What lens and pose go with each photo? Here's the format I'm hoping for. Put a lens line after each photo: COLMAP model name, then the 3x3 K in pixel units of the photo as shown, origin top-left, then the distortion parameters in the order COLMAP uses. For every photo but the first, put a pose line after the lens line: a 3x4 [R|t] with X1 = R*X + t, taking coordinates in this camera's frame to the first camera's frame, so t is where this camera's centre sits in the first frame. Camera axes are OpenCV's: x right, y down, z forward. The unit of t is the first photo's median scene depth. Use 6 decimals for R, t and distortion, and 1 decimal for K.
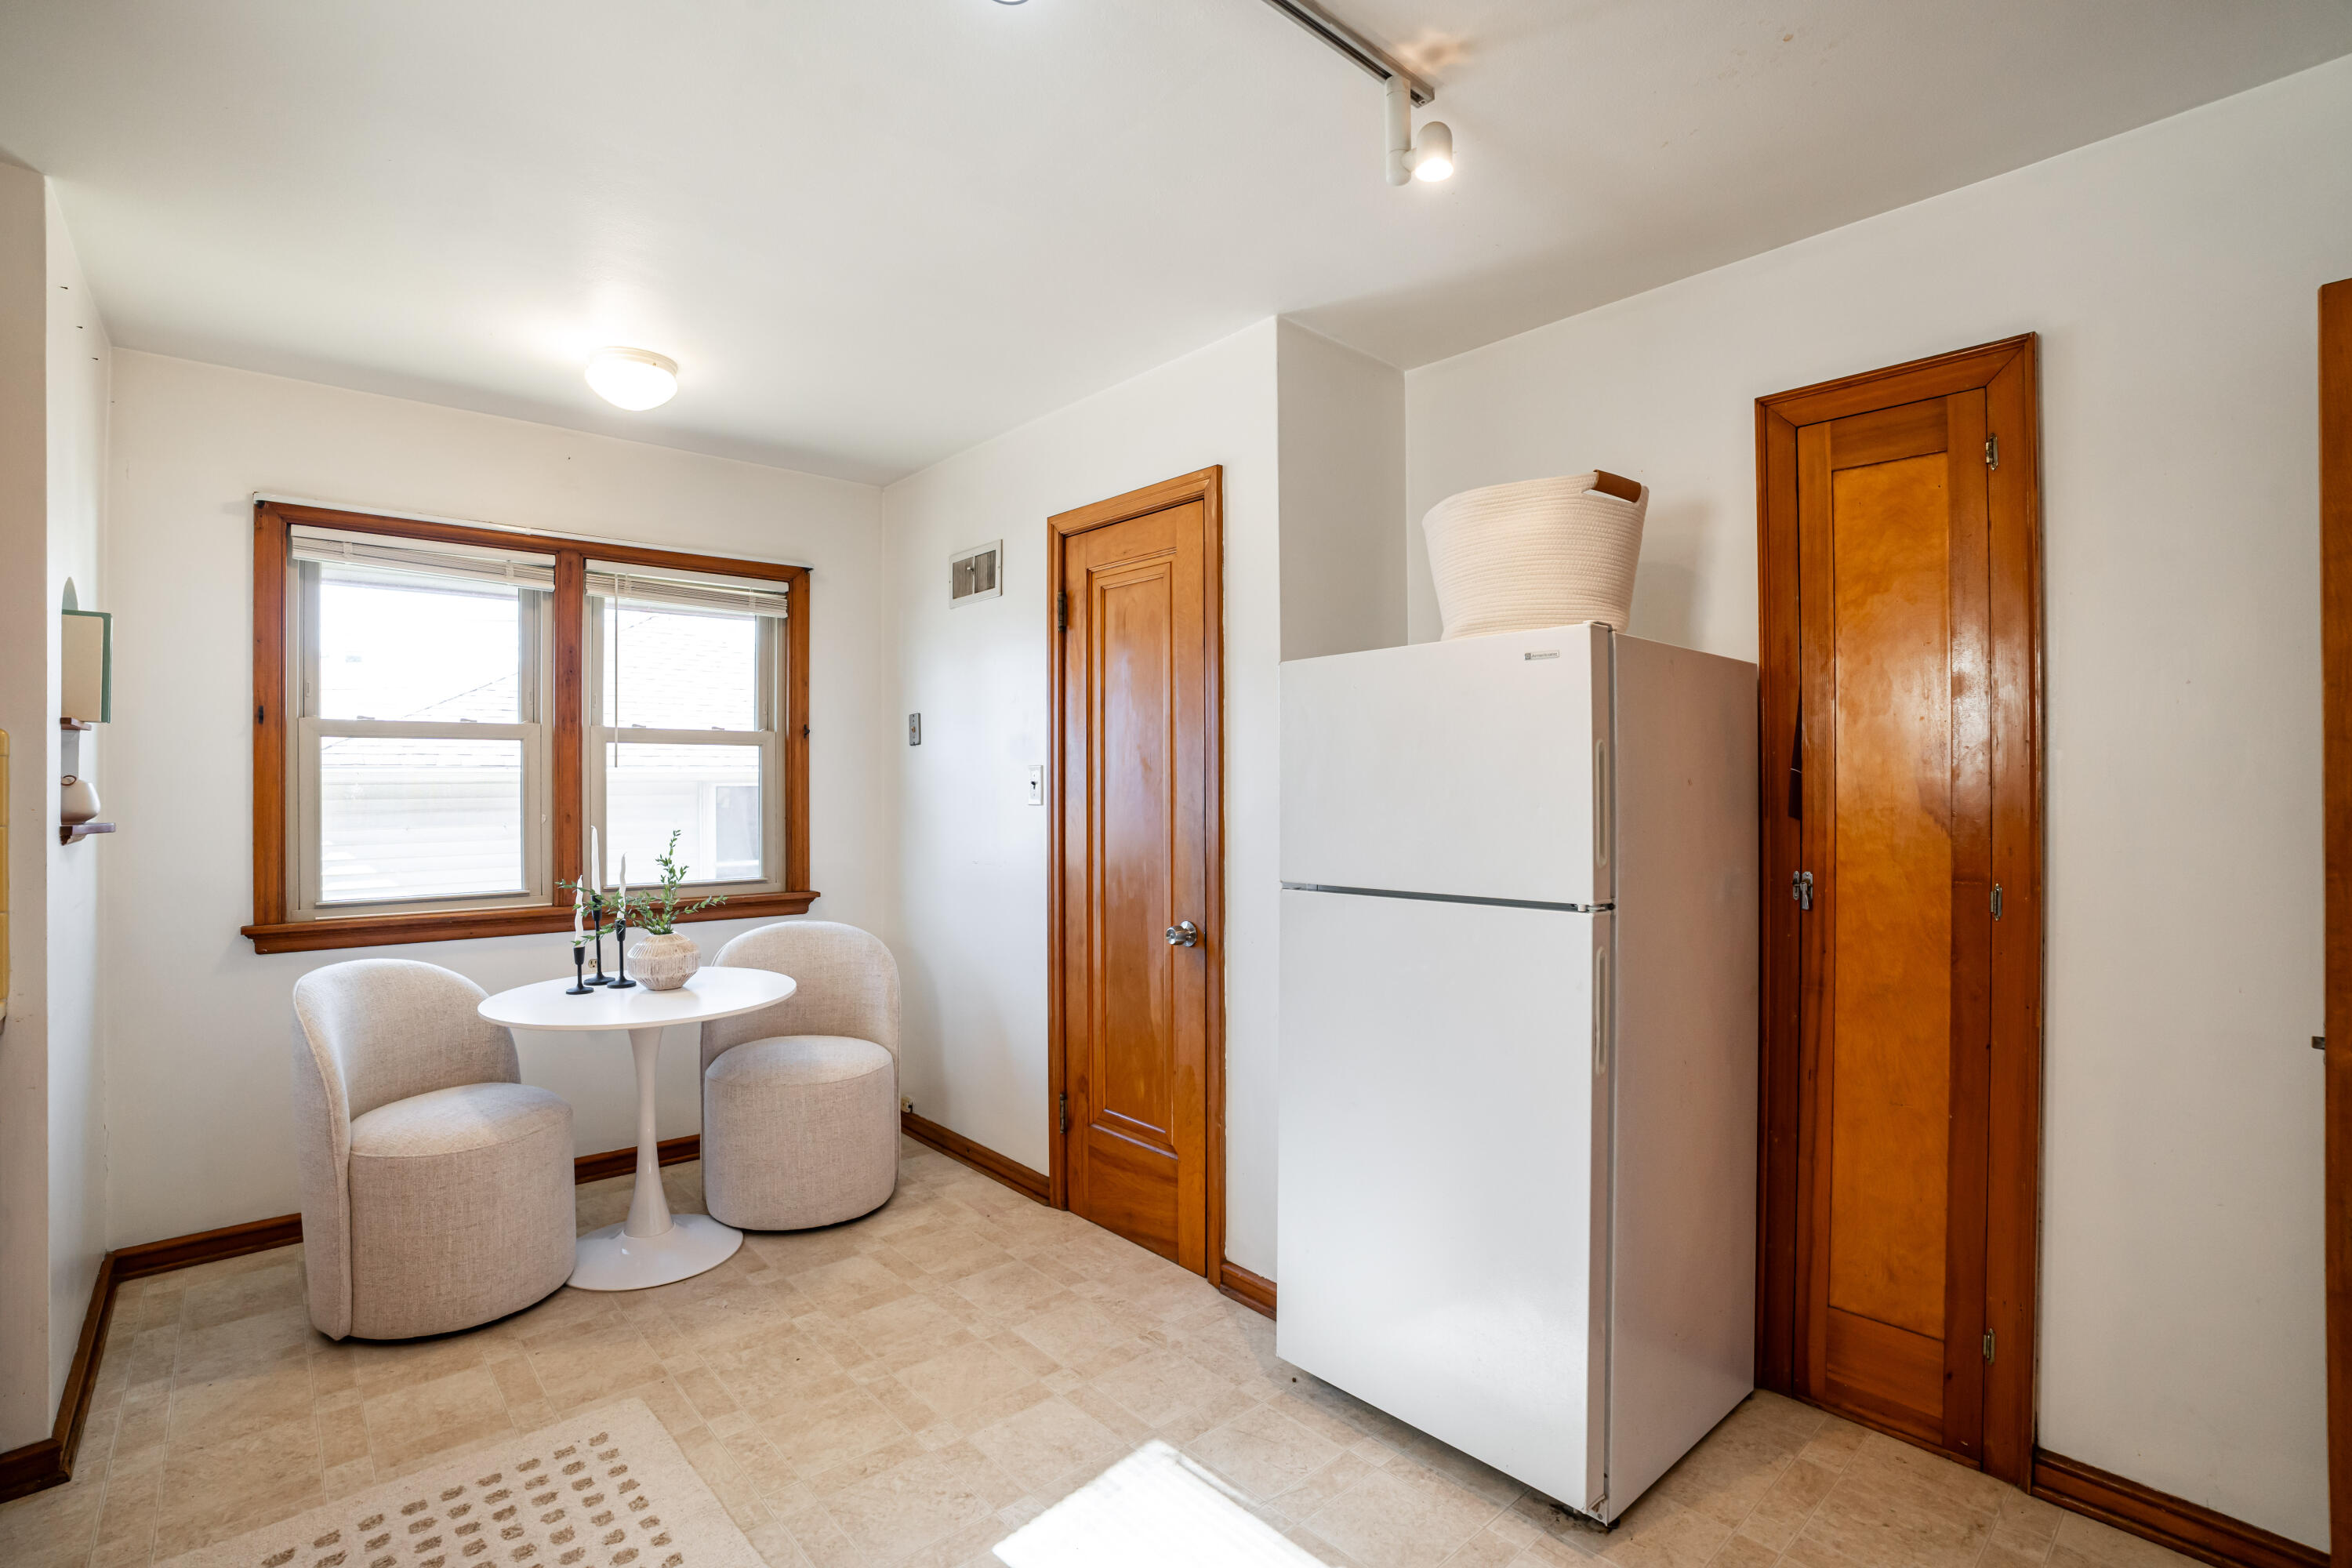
lens RADIAL K [[1079.2, 0, 1175.5], [0, 1079.2, 784.3], [0, 0, 1]] dist [-0.012224, 0.004356]
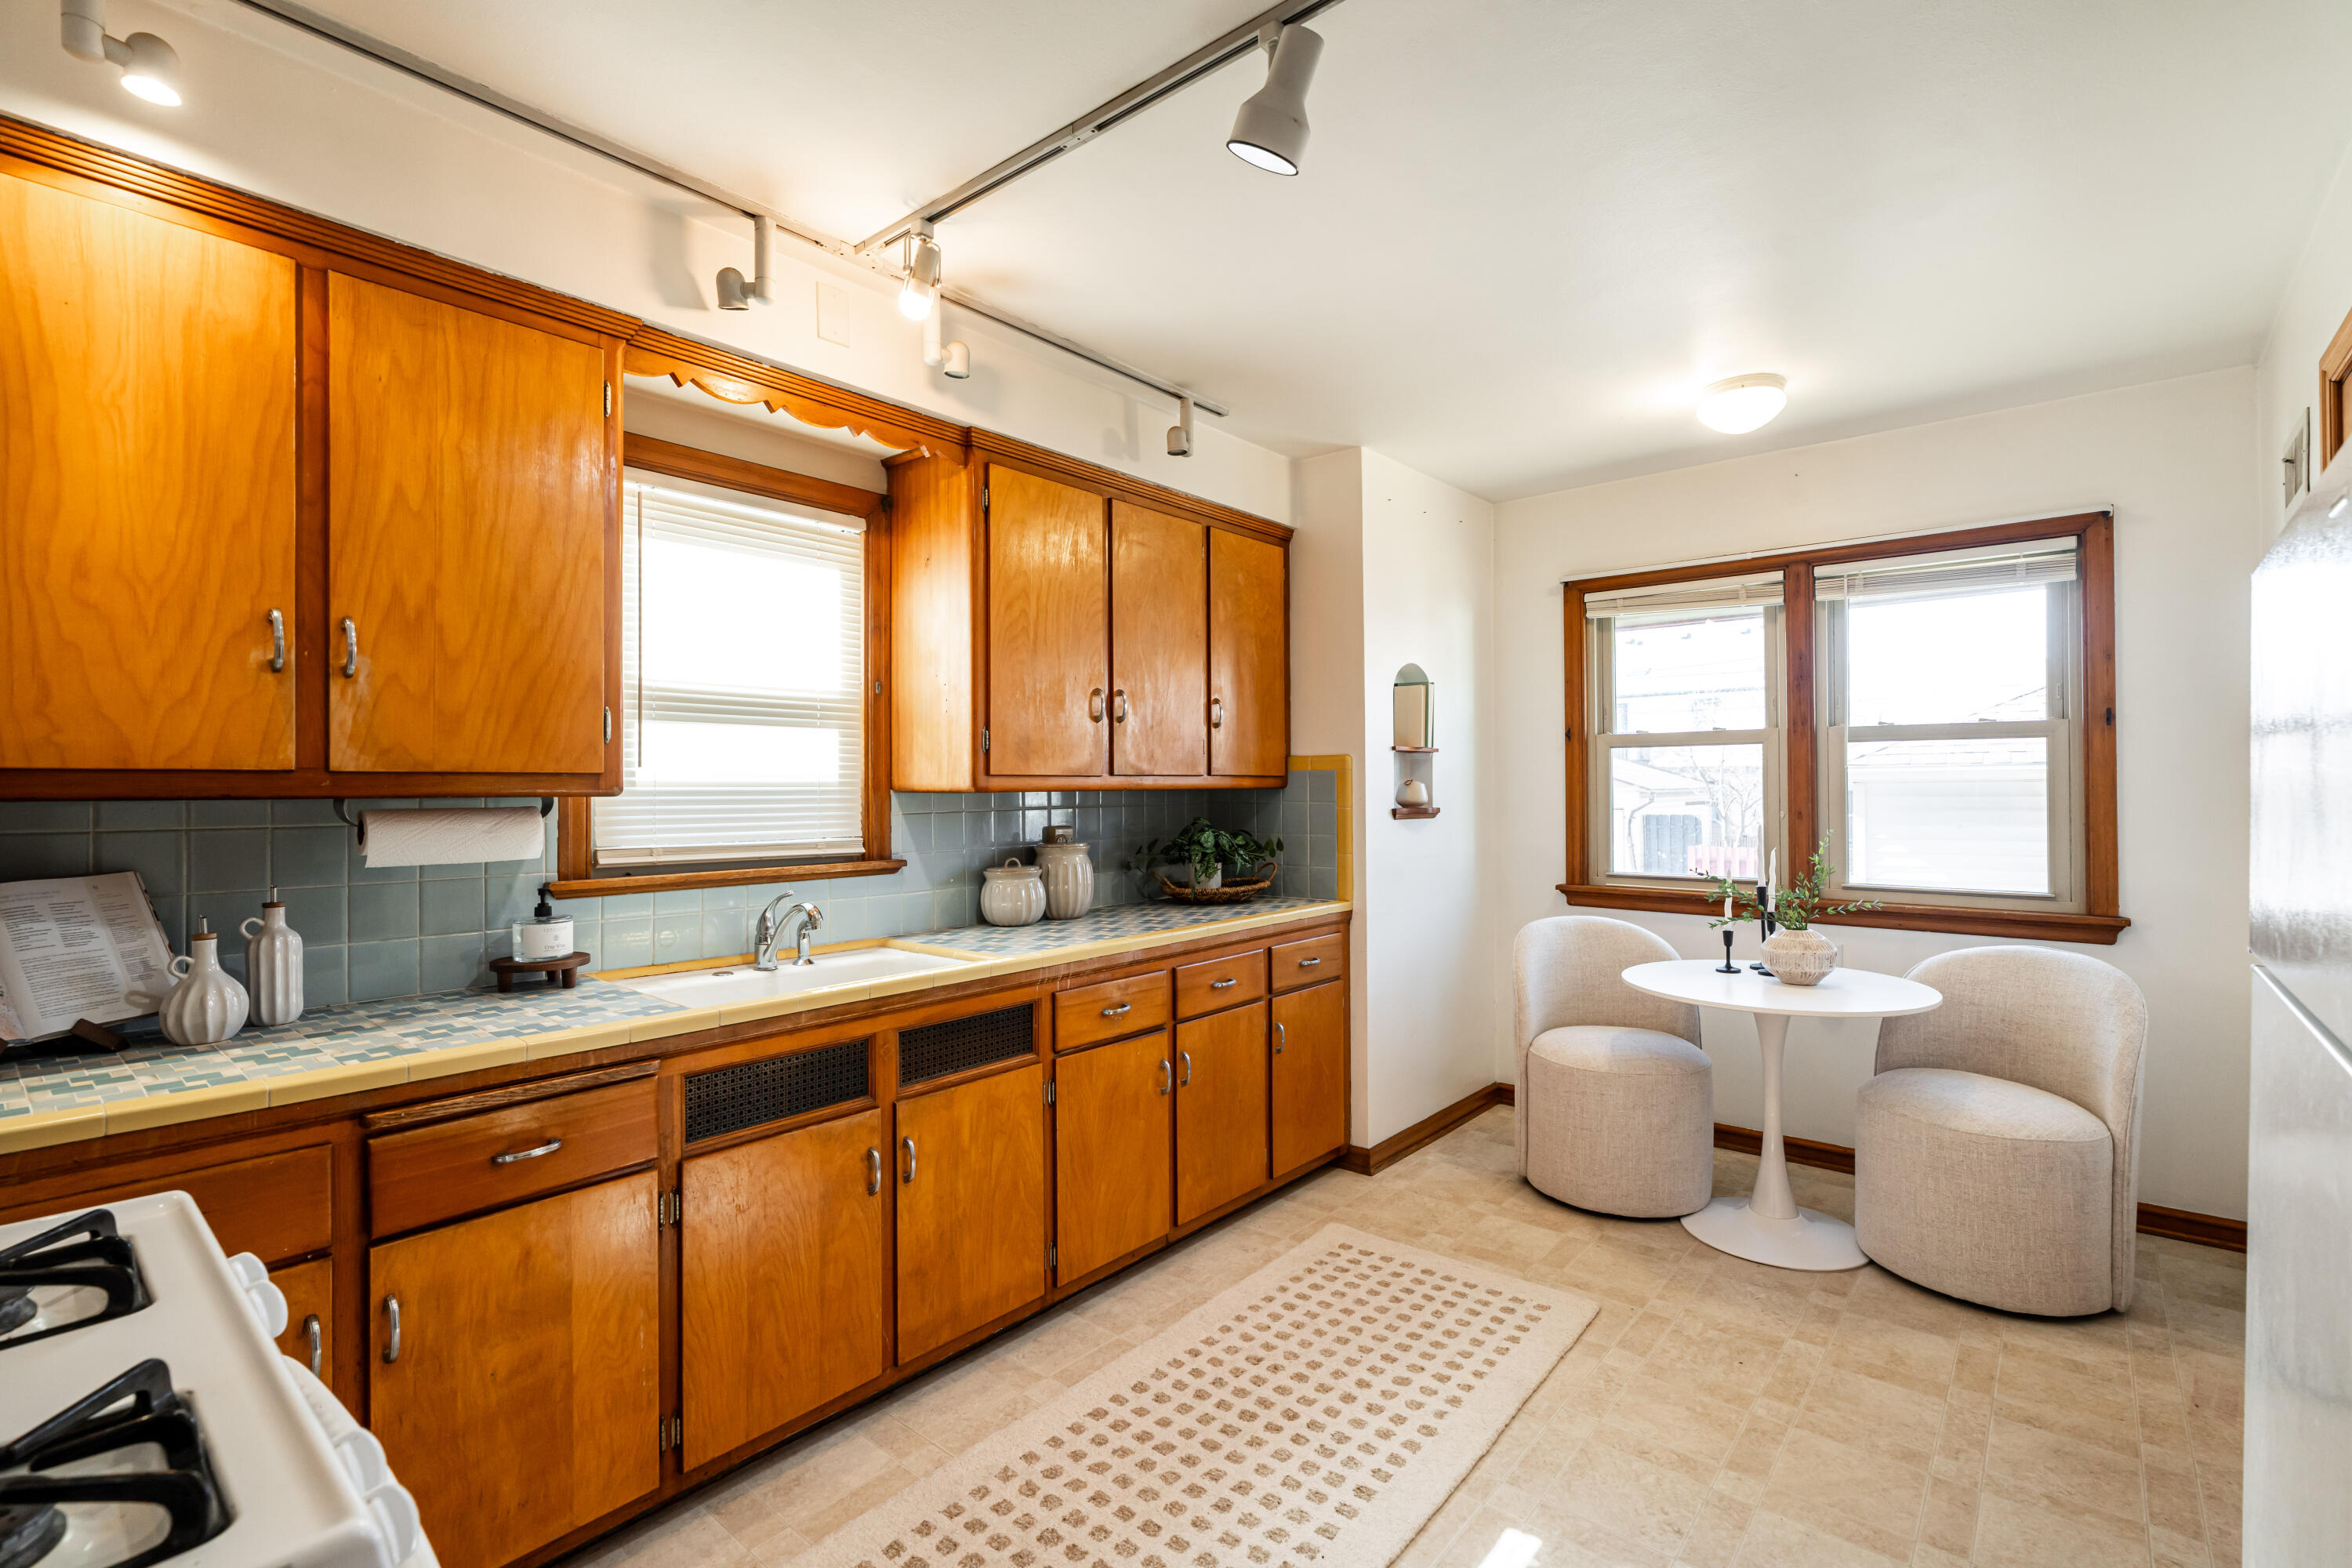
lens RADIAL K [[1079.2, 0, 1187.0], [0, 1079.2, 777.7], [0, 0, 1]] dist [-0.012224, 0.004356]
pose [[0.154570, -0.006828, -0.987958, 0.447268], [0.002569, 0.999976, -0.006509, -0.000173], [0.987979, -0.001532, 0.154583, 0.277021]]
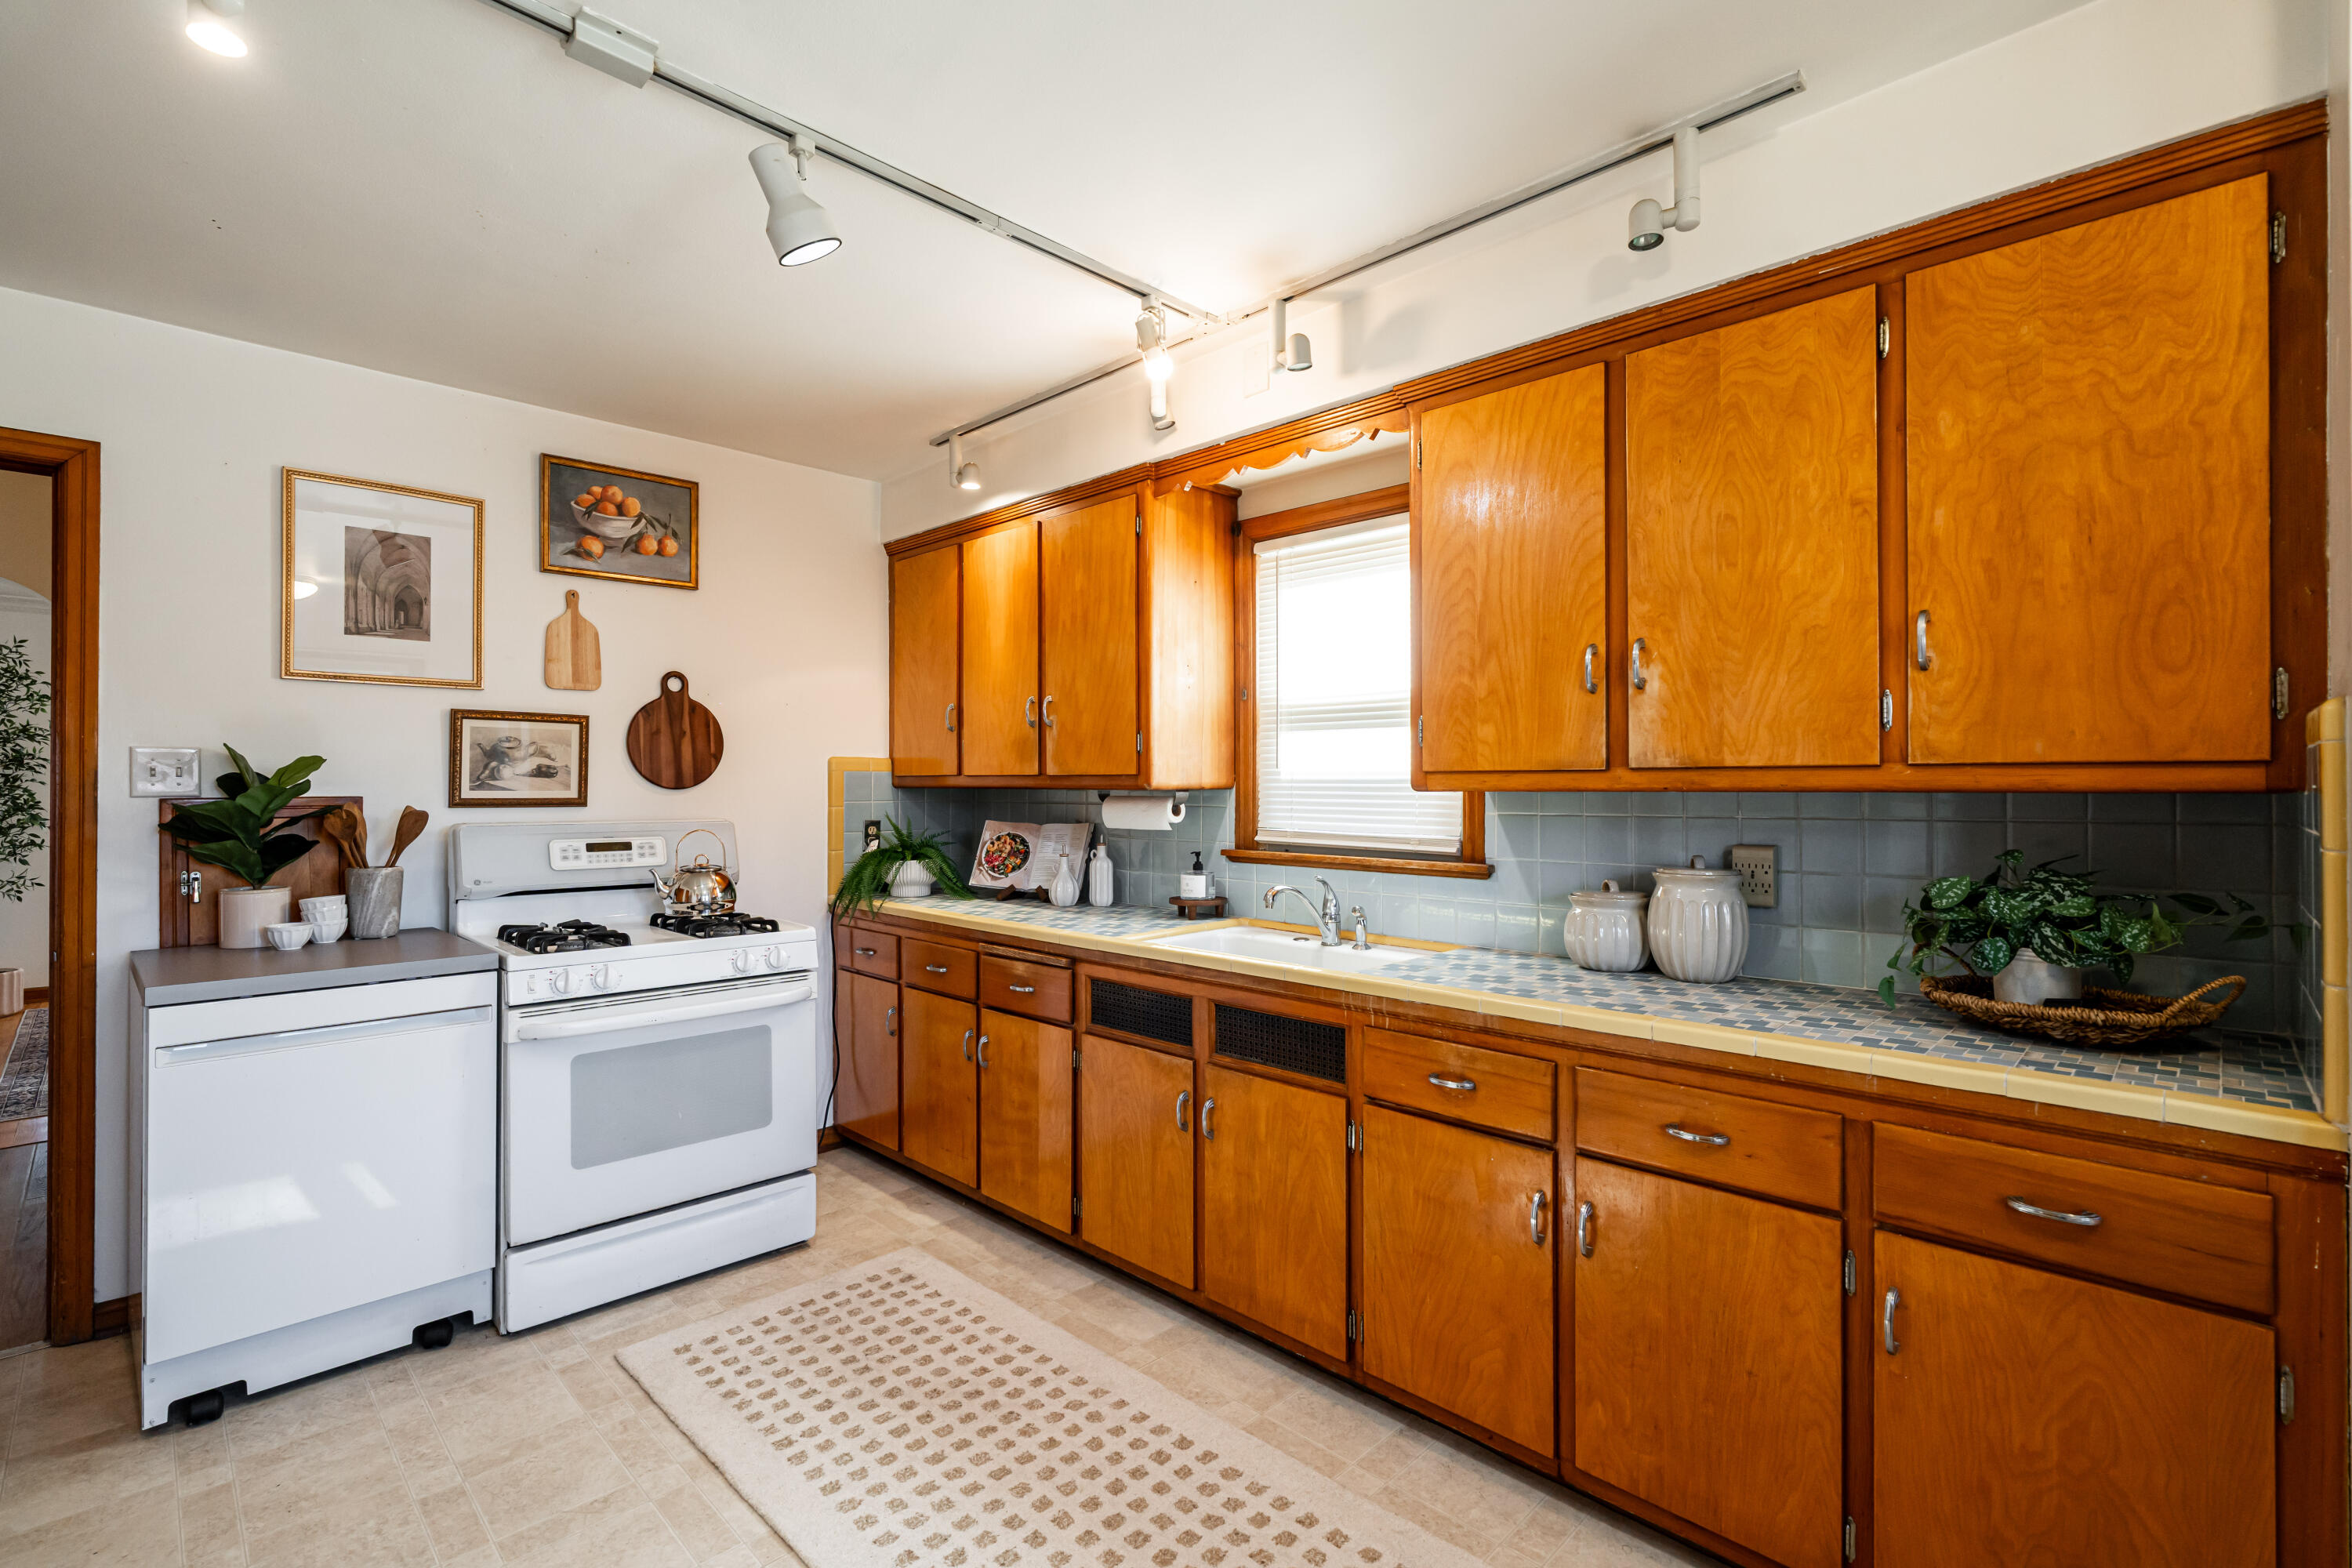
lens RADIAL K [[1079.2, 0, 1173.7], [0, 1079.2, 772.0], [0, 0, 1]] dist [-0.012224, 0.004356]
pose [[-0.998780, 0.001752, -0.049354, -0.335890], [0.002129, 0.999969, -0.007587, -0.002523], [0.049339, -0.007683, -0.998753, 1.123999]]
